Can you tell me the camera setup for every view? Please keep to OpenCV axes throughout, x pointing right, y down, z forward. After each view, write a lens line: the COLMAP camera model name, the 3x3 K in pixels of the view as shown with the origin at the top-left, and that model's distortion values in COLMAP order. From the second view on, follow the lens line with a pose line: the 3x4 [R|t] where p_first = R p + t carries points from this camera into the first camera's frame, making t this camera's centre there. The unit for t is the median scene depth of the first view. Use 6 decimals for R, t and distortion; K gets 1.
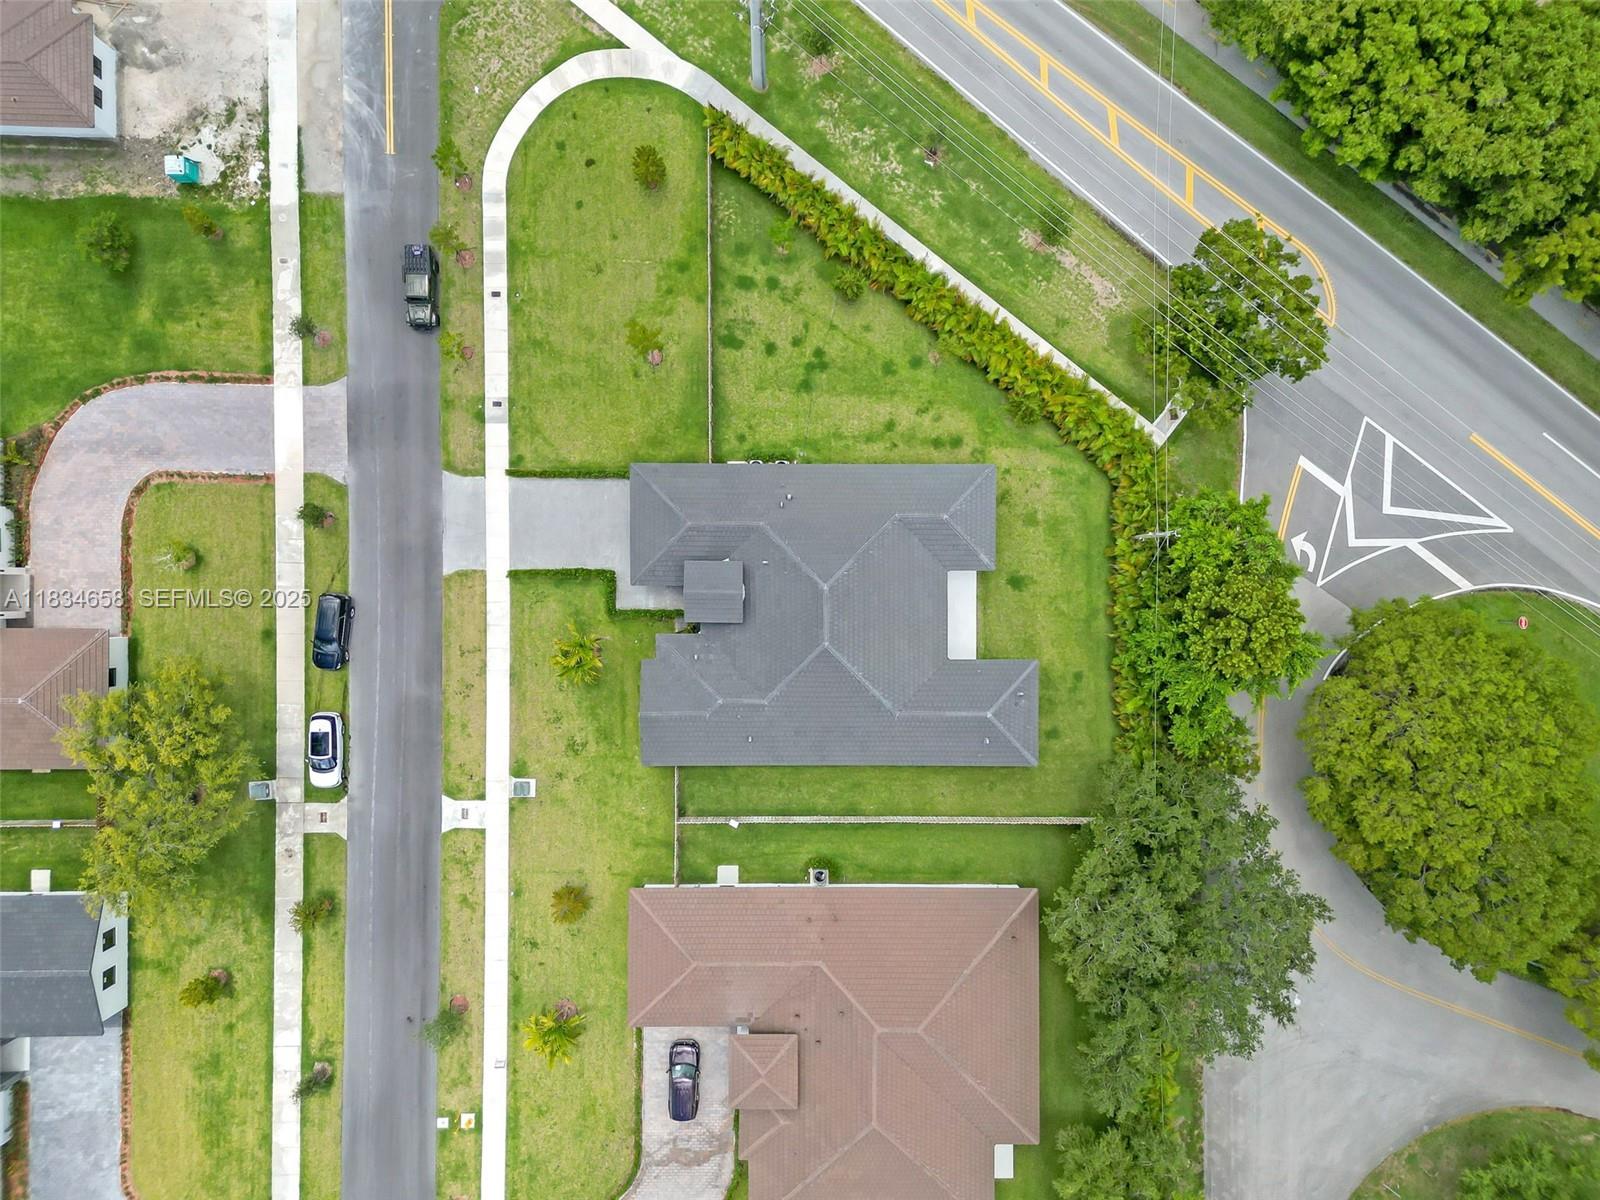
lens RADIAL K [[1119.0, 0, 805.8], [0, 1119.0, 599.8], [0, 0, 1]] dist [0.049937, -0.001931]
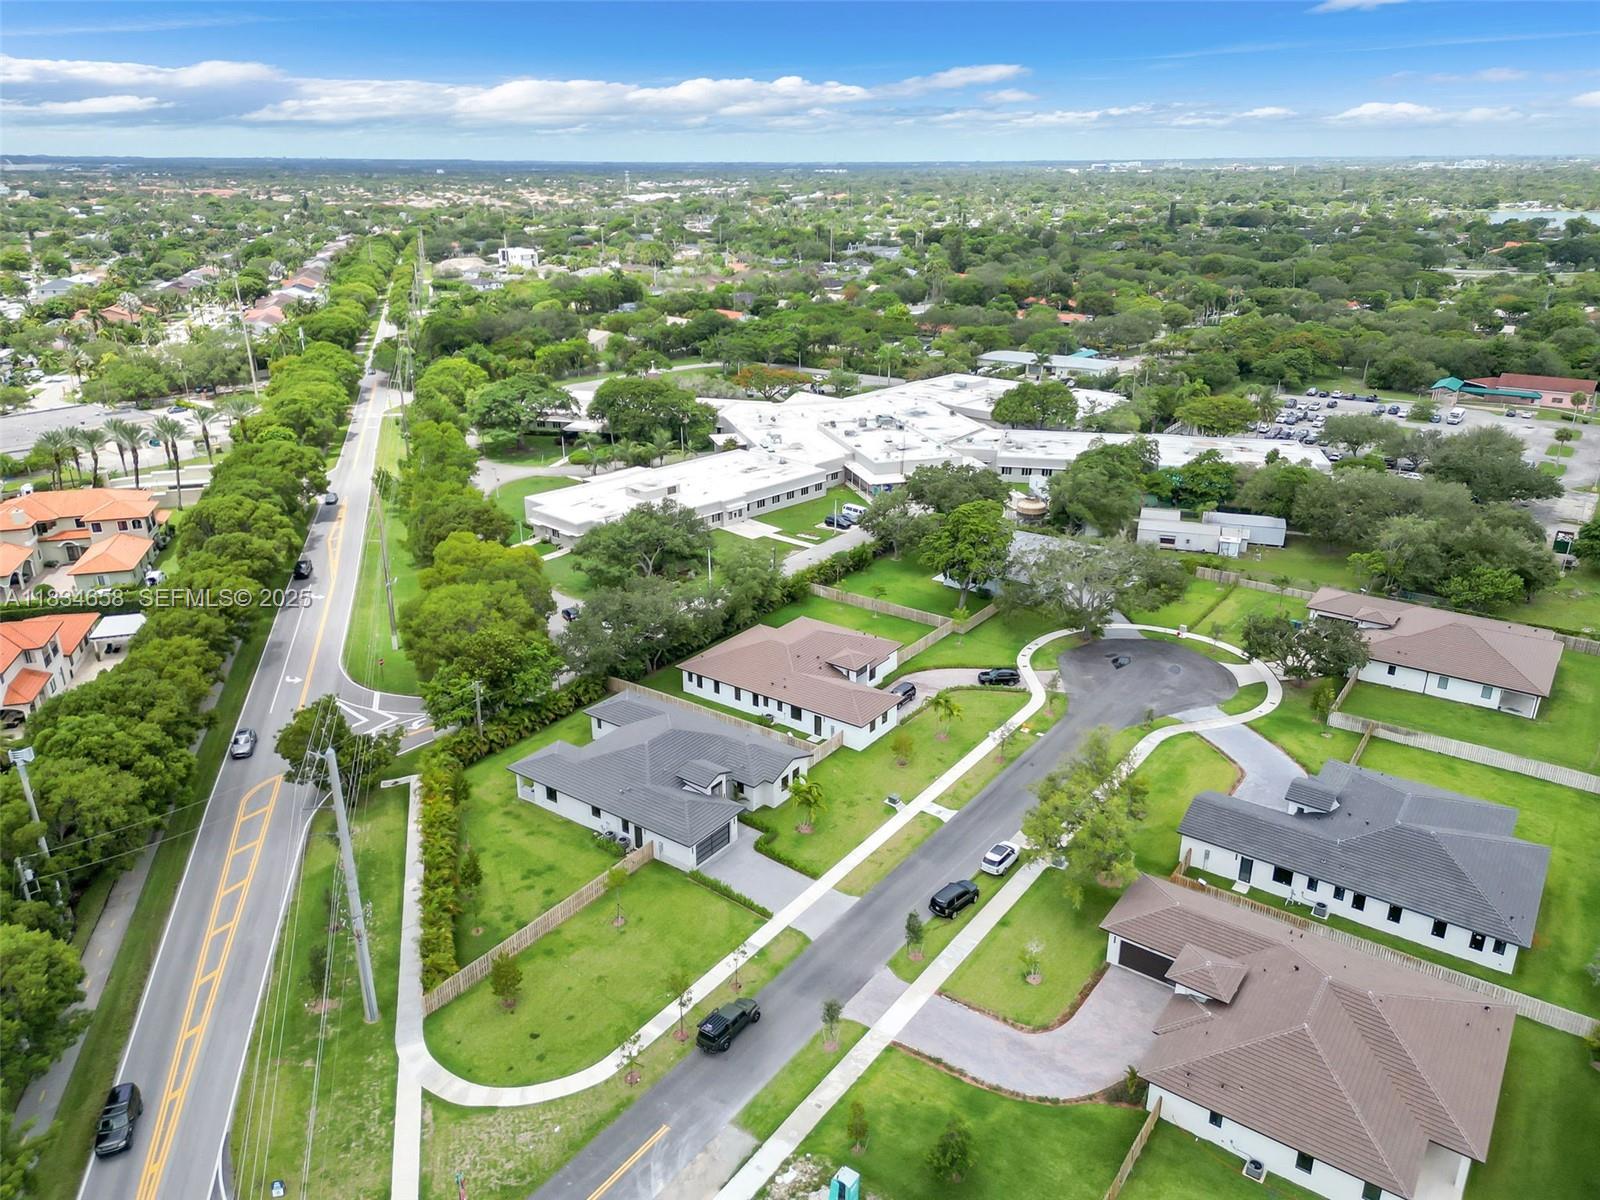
lens RADIAL K [[1119.0, 0, 805.8], [0, 1119.0, 599.8], [0, 0, 1]] dist [0.049937, -0.001931]
pose [[-0.812765, -0.223495, 0.538017, -0.888424], [0.582586, -0.307735, 0.752258, -0.919305], [-0.002559, 0.924851, 0.380322, 0.204575]]
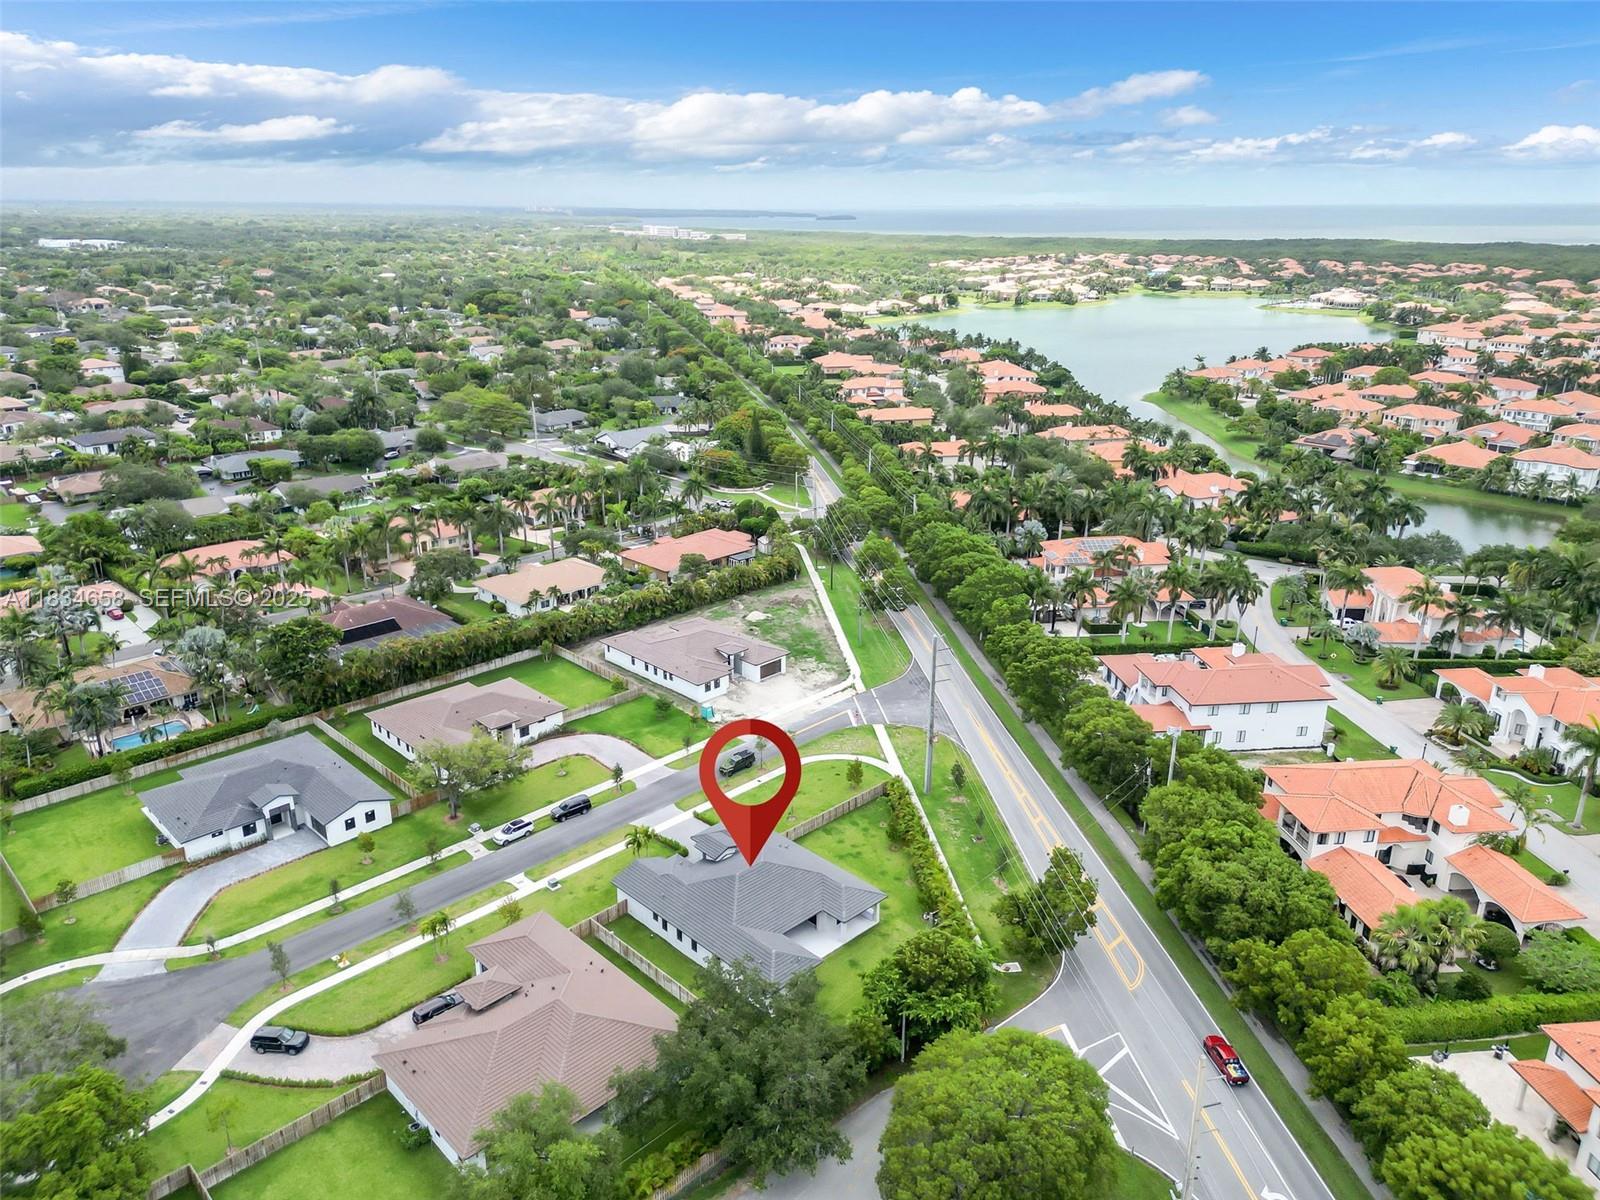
lens RADIAL K [[1119.0, 0, 805.8], [0, 1119.0, 599.8], [0, 0, 1]] dist [0.049937, -0.001931]
pose [[0.707729, 0.227338, -0.668908, 1.050721], [-0.706456, 0.219238, -0.672945, 0.947054], [-0.006336, 0.948816, 0.315766, 0.060971]]
